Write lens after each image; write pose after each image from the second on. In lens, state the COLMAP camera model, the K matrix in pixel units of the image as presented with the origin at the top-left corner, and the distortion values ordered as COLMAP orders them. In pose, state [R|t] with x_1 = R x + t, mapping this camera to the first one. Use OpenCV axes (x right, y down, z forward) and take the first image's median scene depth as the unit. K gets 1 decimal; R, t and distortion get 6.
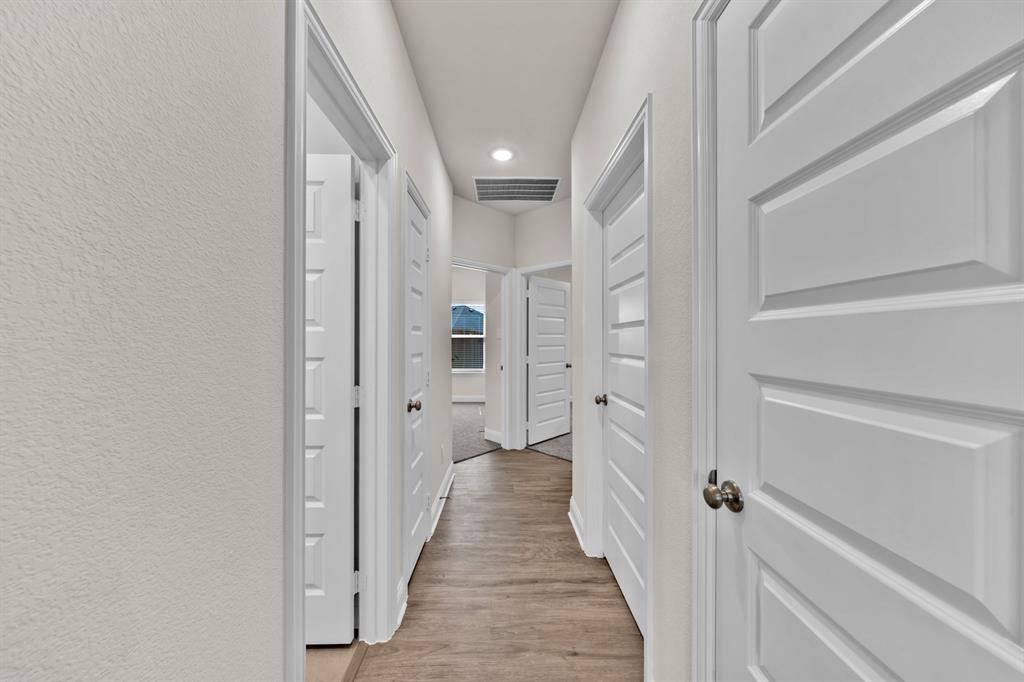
lens RADIAL K [[352.3, 0, 507.8], [0, 352.3, 339.0], [0, 0, 1]] dist [0.004026, -0.000530]
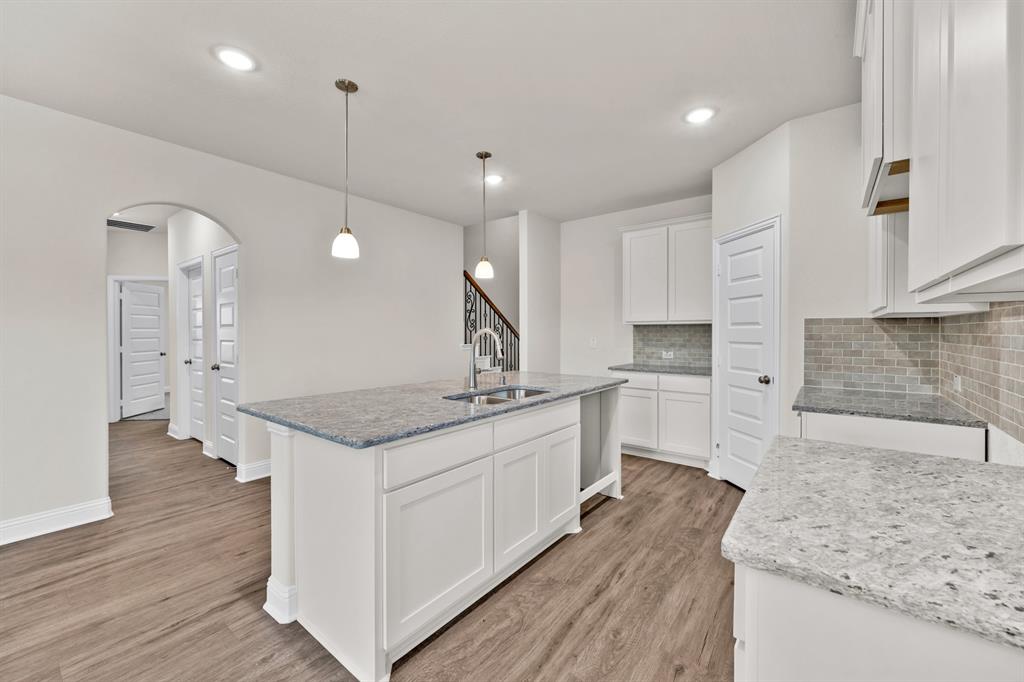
lens RADIAL K [[405.7, 0, 508.6], [0, 405.7, 335.9], [0, 0, 1]] dist [0.000337, 0.000605]
pose [[0.628100, -0.009259, 0.778077, -0.198584], [0.000794, 0.999936, 0.011258, -0.003294], [-0.778132, -0.006453, 0.628068, -0.957237]]
